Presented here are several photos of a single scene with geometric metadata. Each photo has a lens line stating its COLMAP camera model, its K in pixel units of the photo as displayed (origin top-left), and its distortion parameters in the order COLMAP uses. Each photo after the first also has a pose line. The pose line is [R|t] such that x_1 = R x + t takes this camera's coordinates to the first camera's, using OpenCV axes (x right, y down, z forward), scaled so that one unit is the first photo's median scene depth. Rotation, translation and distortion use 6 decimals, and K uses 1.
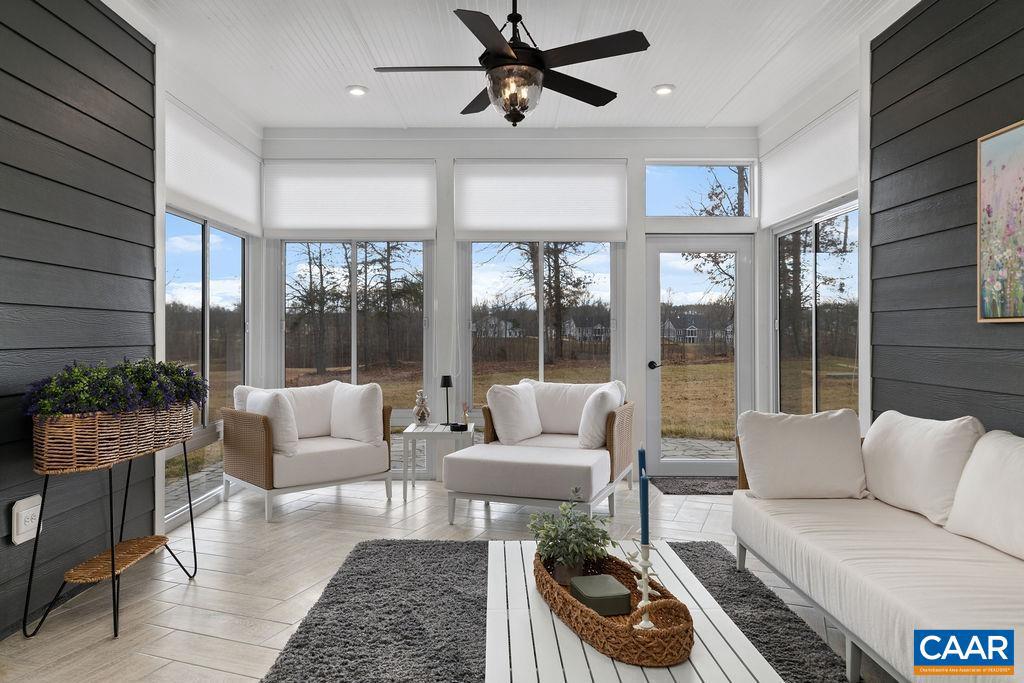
lens RADIAL K [[707.3, 0, 509.4], [0, 707.3, 336.0], [0, 0, 1]] dist [0.003392, 0.004639]
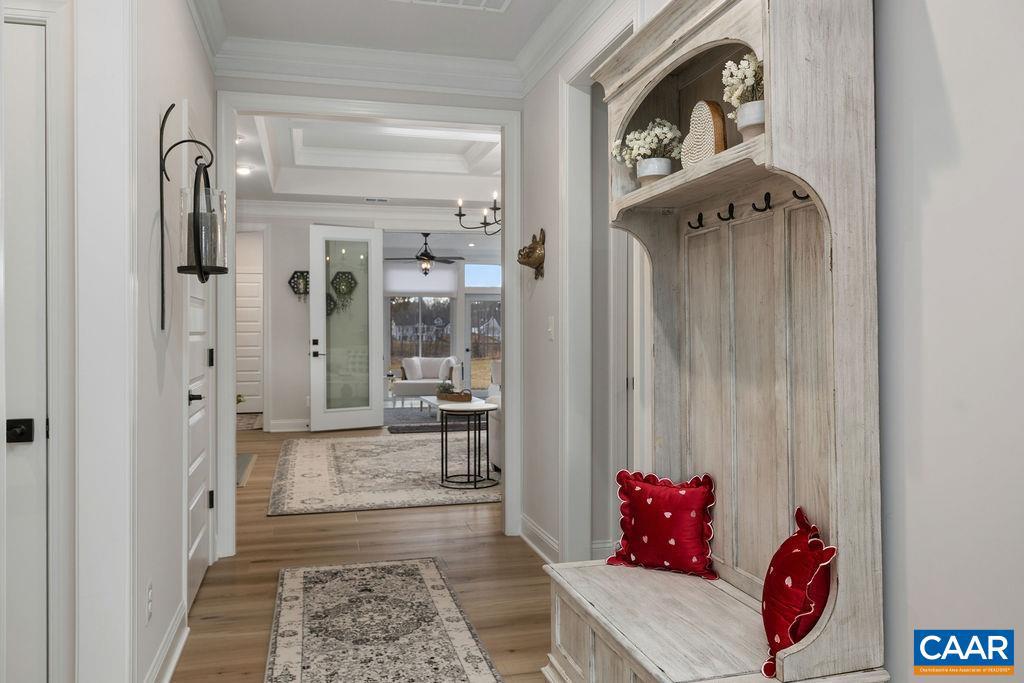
lens RADIAL K [[787.7, 0, 512.0], [0, 787.7, 341.5], [0, 0, 1]] dist [-0.003842, -0.000830]
pose [[0.970830, 0.001352, 0.239765, -0.339851], [-0.003351, 0.999963, 0.007928, -0.012057], [-0.239746, -0.008501, 0.970799, -1.896460]]
